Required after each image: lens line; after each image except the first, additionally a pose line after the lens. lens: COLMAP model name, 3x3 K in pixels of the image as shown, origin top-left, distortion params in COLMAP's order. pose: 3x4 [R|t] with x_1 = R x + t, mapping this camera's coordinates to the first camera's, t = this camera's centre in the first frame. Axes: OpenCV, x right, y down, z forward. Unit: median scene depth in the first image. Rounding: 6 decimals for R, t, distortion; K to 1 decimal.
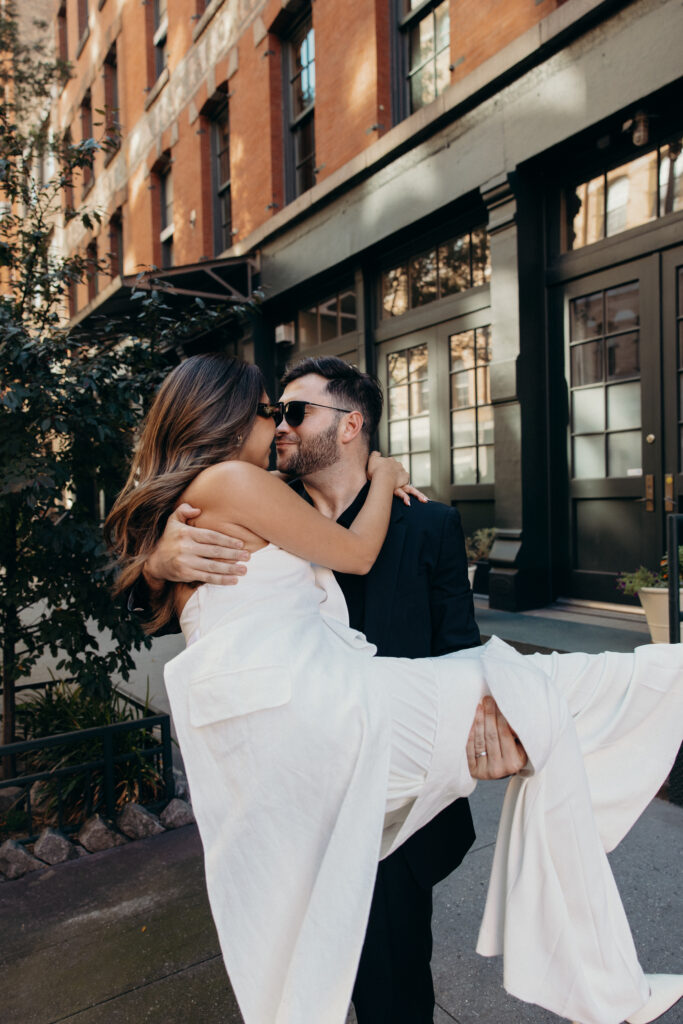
lens RADIAL K [[730.8, 0, 341.5], [0, 730.8, 512.0], [0, 0, 1]] dist [-0.004270, -0.000521]
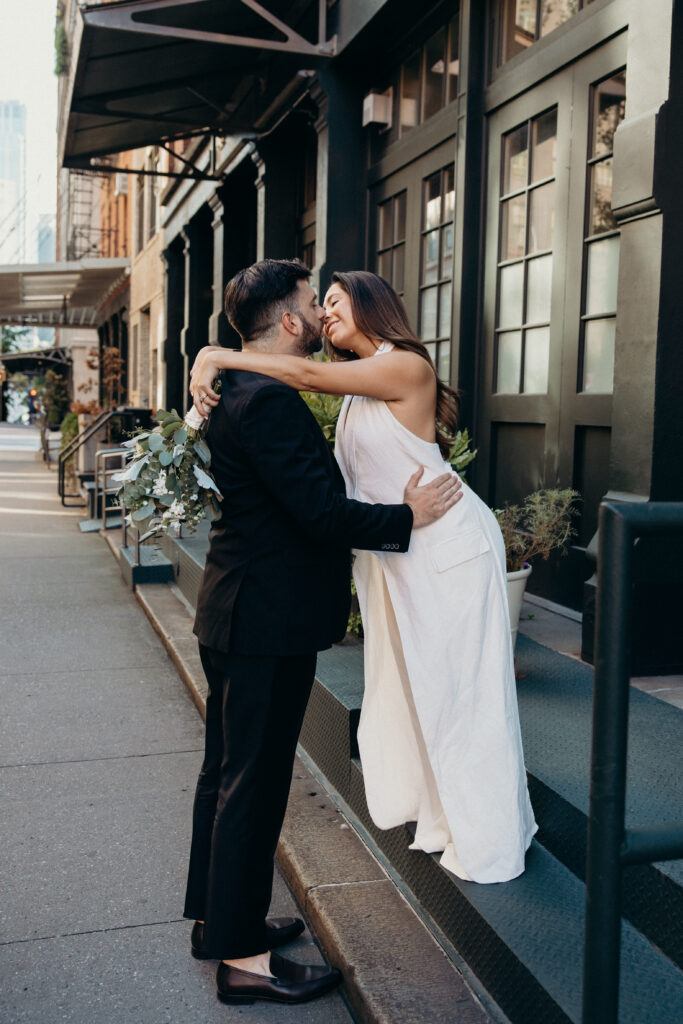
lens RADIAL K [[1048.1, 0, 341.5], [0, 1048.1, 512.0], [0, 0, 1]] dist [-0.001790, 0.004123]
pose [[0.955928, 0.083033, -0.281617, 0.222504], [-0.057211, 0.993469, 0.098719, -0.018166], [0.287975, -0.078257, 0.954435, 0.283918]]
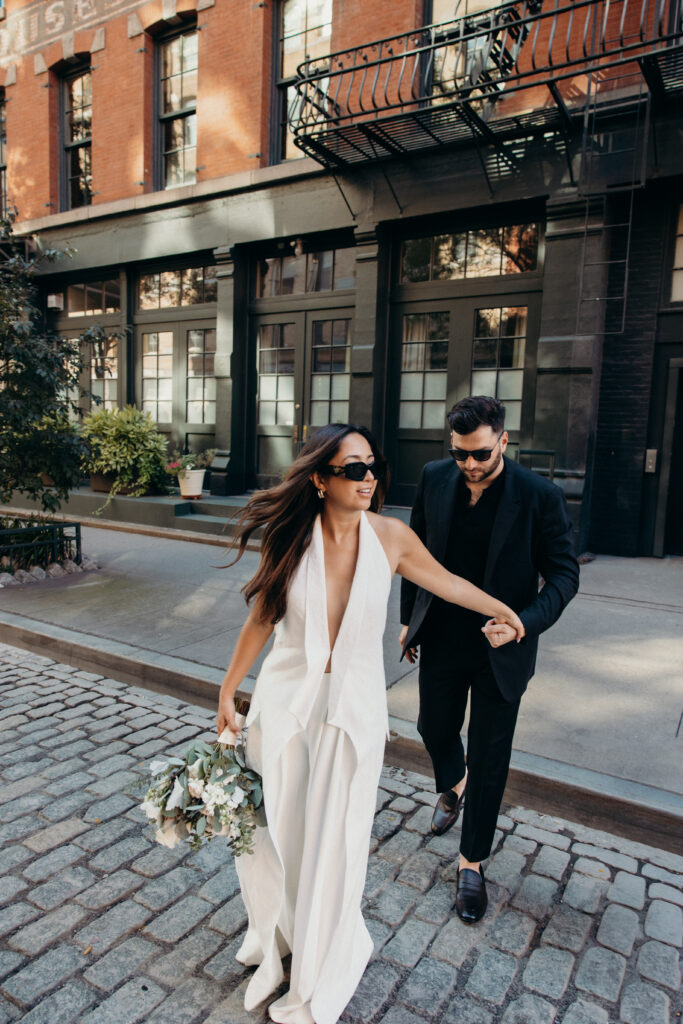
lens RADIAL K [[687.8, 0, 341.5], [0, 687.8, 512.0], [0, 0, 1]] dist [0.005014, 0.001420]
pose [[0.904257, 0.007992, 0.426913, -0.206011], [-0.046903, 0.995634, 0.080708, 0.022017], [-0.424404, -0.093004, 0.900684, -0.594808]]
